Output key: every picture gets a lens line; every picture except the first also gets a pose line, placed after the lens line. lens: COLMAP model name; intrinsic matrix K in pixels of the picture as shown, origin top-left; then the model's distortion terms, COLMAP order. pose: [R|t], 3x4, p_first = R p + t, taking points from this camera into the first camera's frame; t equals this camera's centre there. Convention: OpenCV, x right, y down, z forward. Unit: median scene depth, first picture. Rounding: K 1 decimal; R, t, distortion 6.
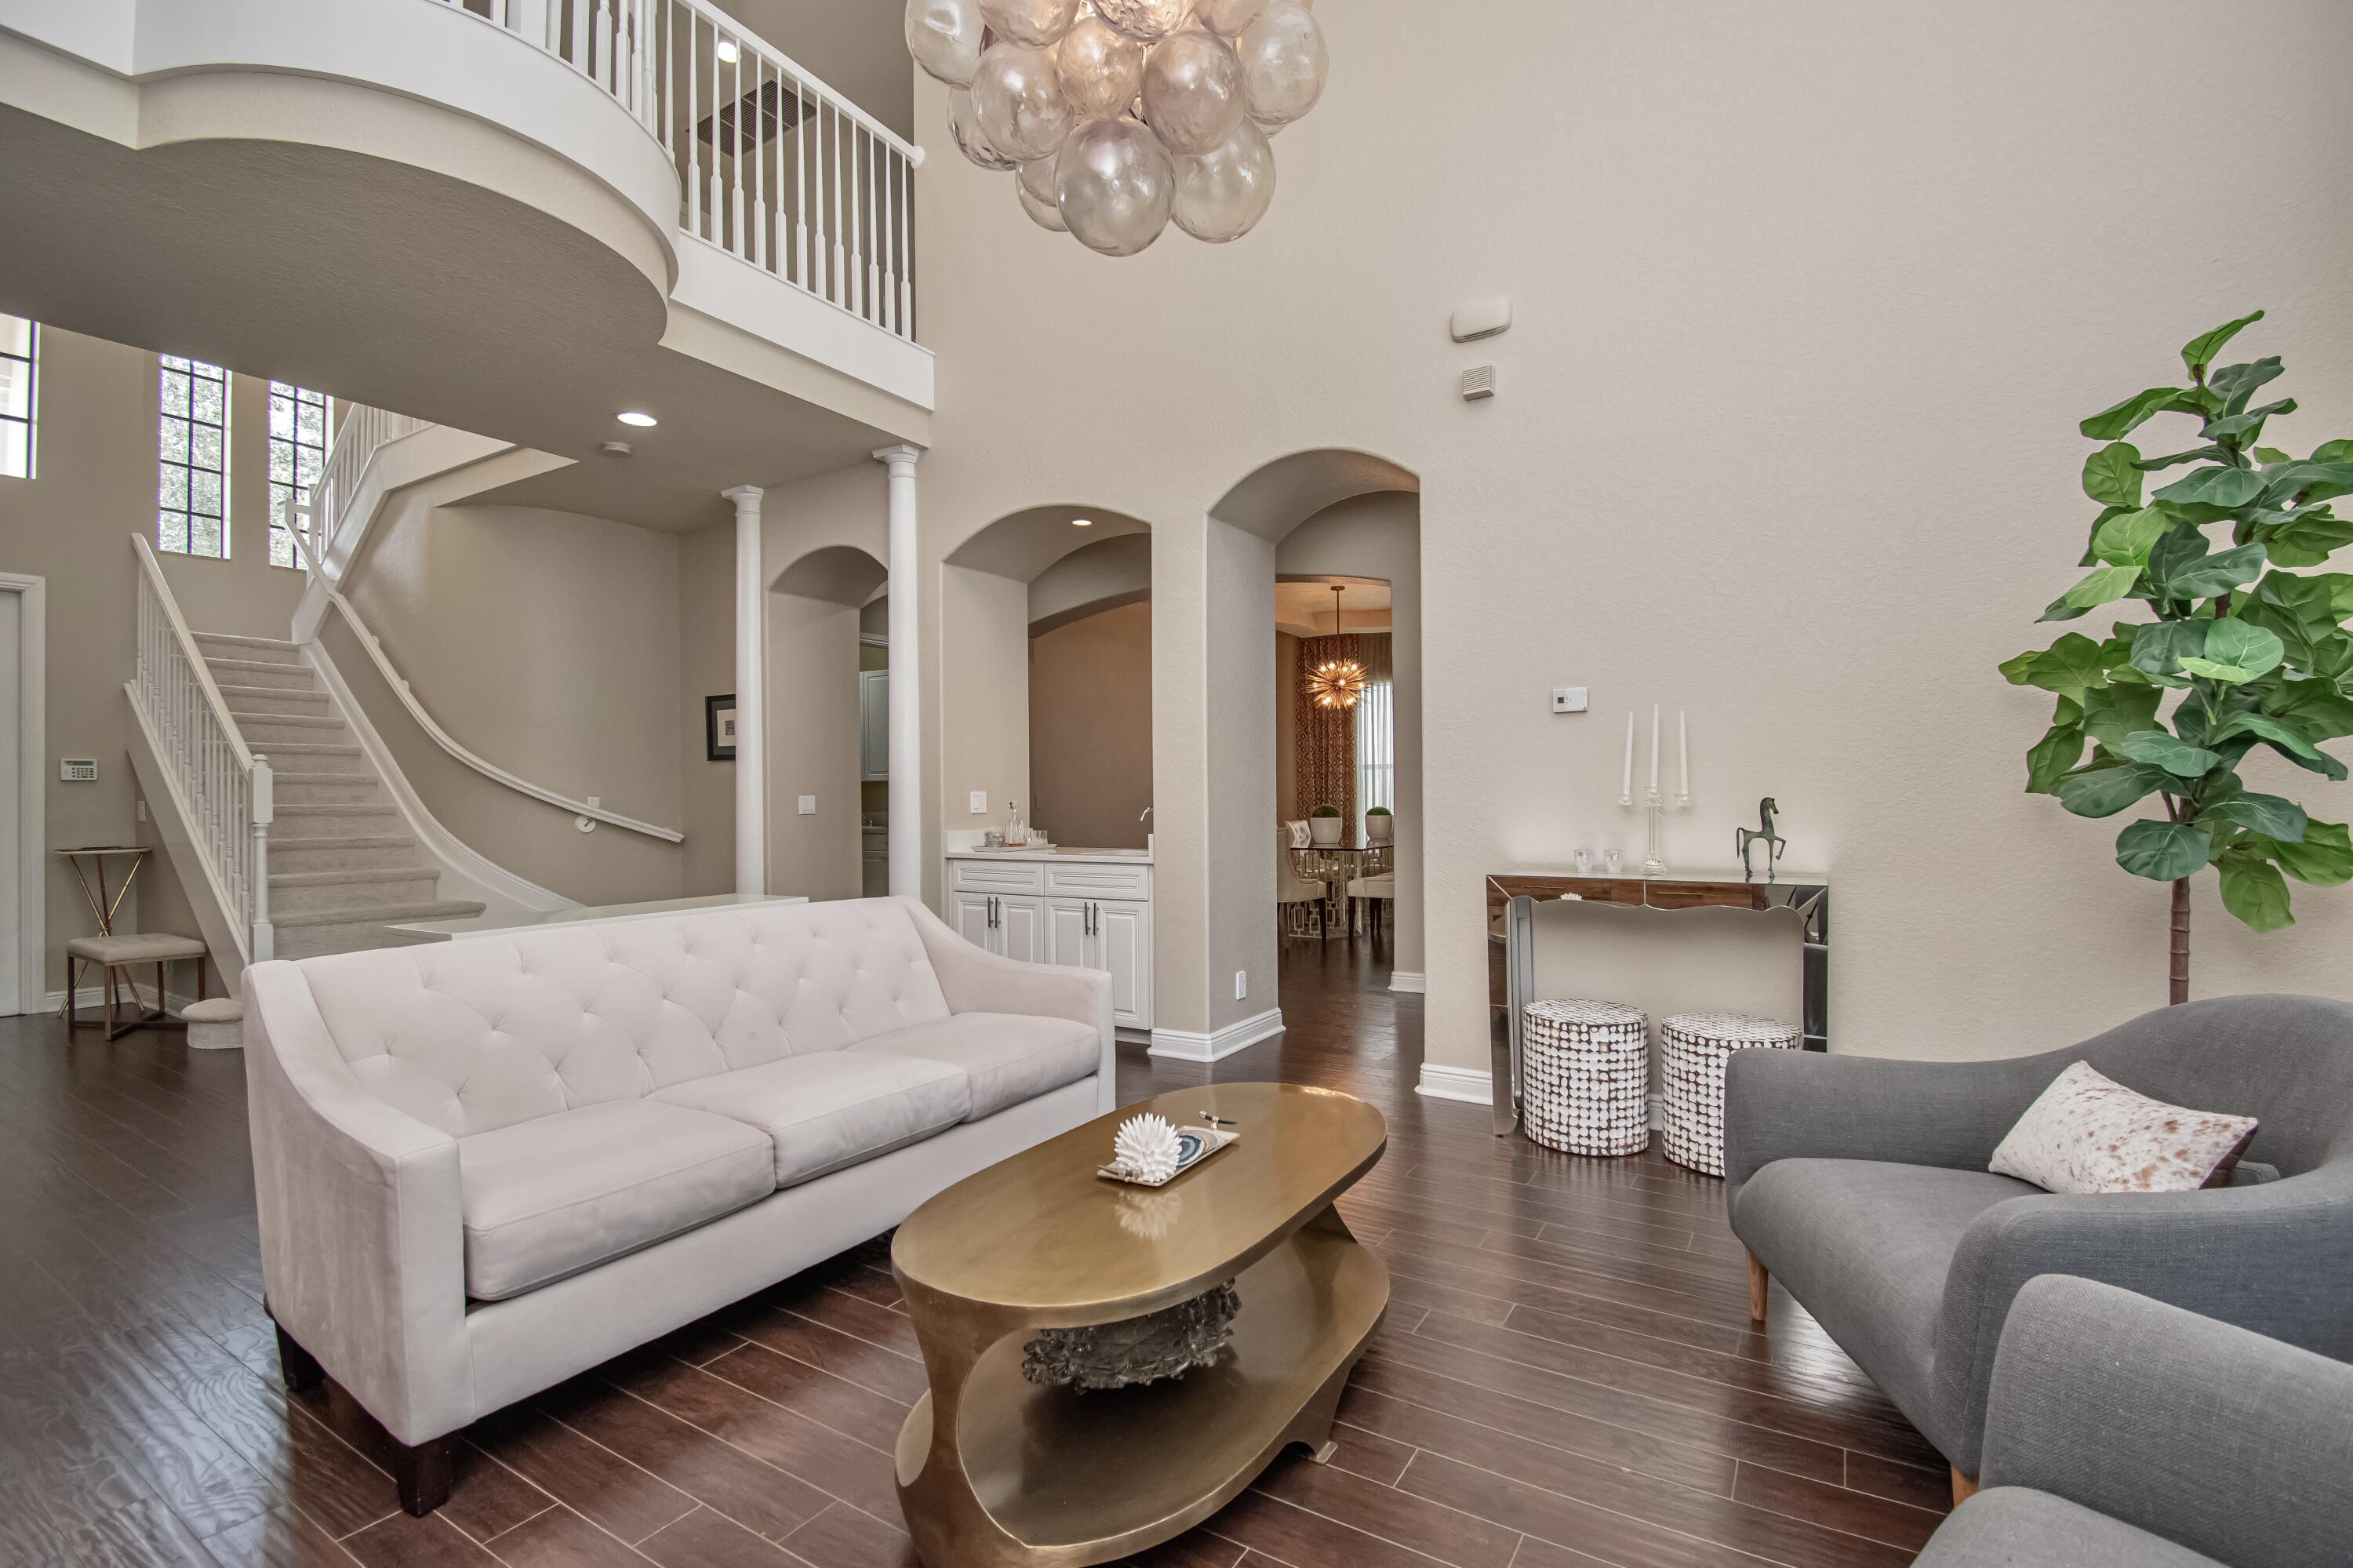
lens RADIAL K [[1074.2, 0, 1176.5], [0, 1074.2, 784.0], [0, 0, 1]] dist [0.013851, 0.000174]
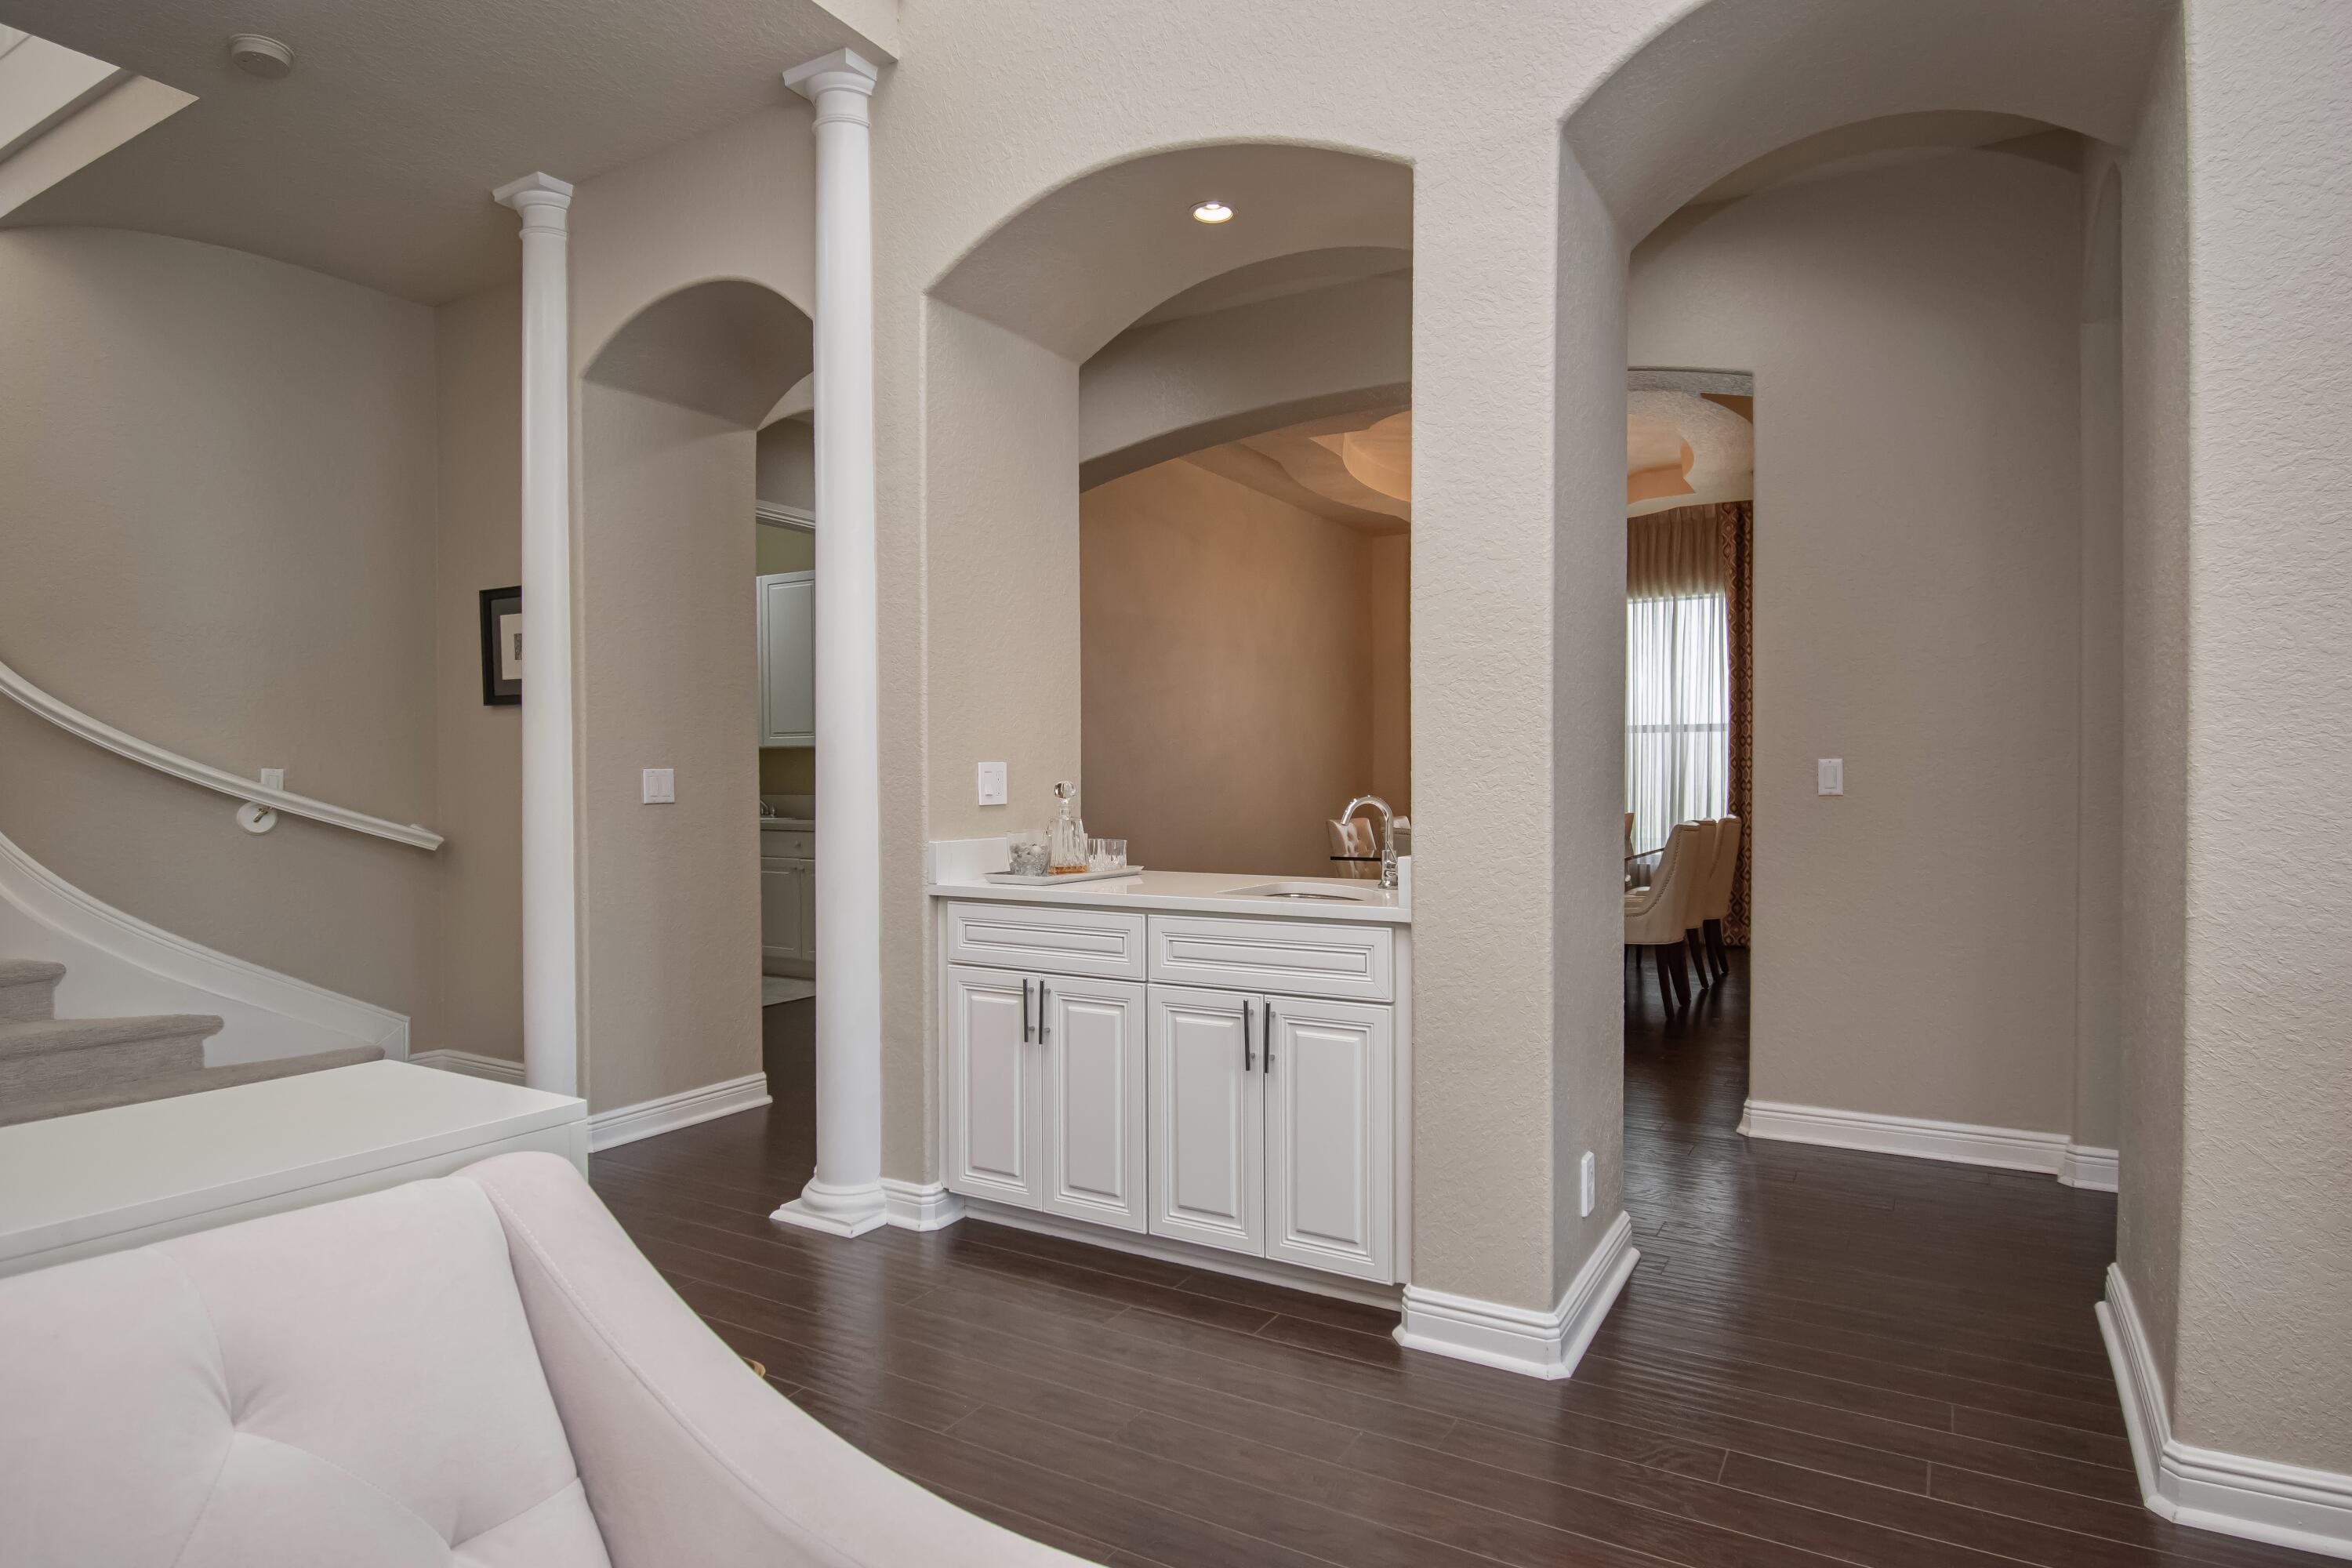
lens RADIAL K [[1309.9, 0, 1176.0], [0, 1309.9, 784.0], [0, 0, 1]] dist [0.000286, -0.000623]
pose [[0.999706, 0.004795, 0.023768, -0.112489], [-0.005261, 0.999794, 0.019593, 0.004635], [-0.023670, -0.019712, 0.999525, 0.380824]]
